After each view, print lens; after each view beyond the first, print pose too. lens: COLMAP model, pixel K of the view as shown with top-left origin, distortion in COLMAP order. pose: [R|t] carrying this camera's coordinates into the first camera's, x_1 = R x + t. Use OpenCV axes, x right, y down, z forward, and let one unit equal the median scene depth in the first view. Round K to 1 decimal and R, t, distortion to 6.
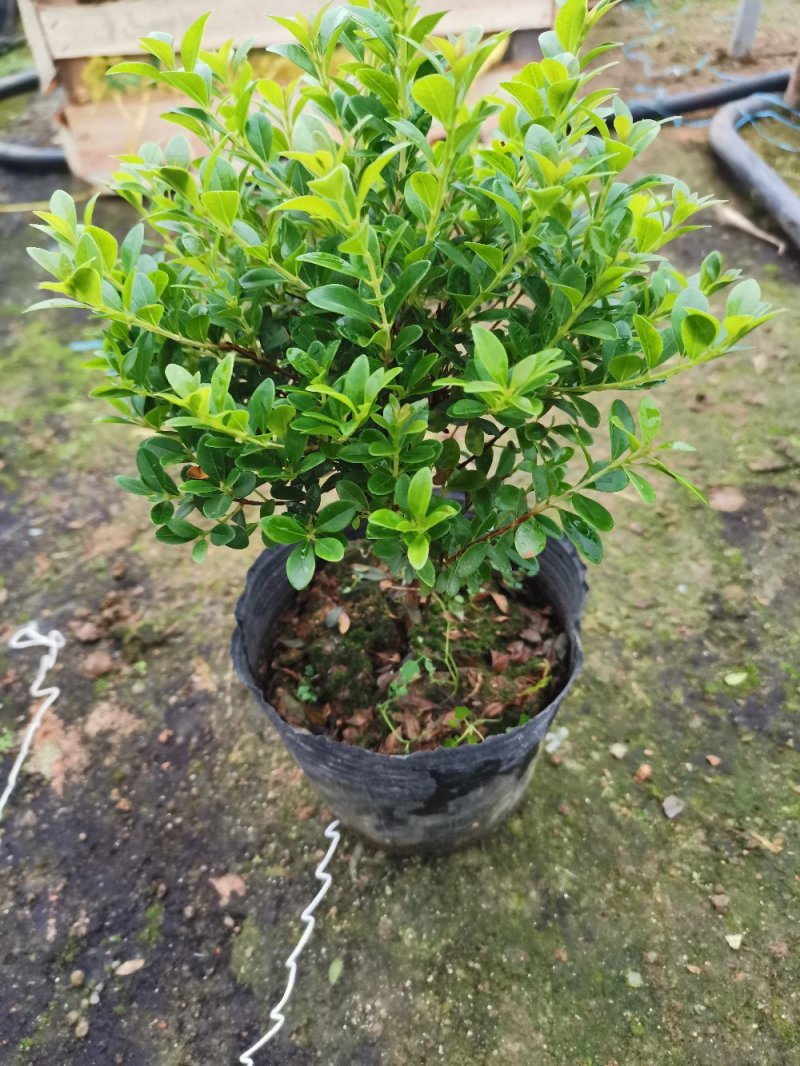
lens RADIAL K [[839.7, 0, 402.6], [0, 839.7, 531.4], [0, 0, 1]] dist [0.011190, -0.003882]
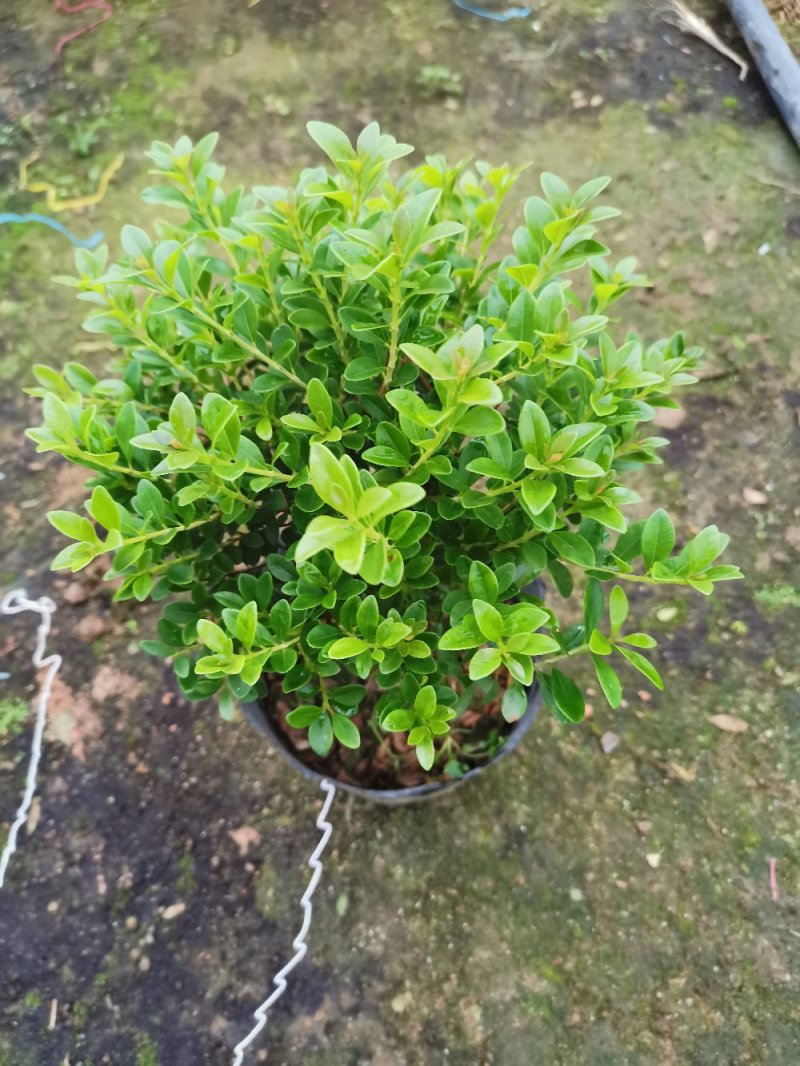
lens RADIAL K [[839.7, 0, 403.1], [0, 839.7, 534.2], [0, 0, 1]] dist [0.011190, -0.003882]
pose [[0.995974, -0.054580, 0.071112, -0.041838], [0.029633, 0.949140, 0.313456, -0.339193], [-0.084603, -0.310087, 0.946936, -0.021069]]
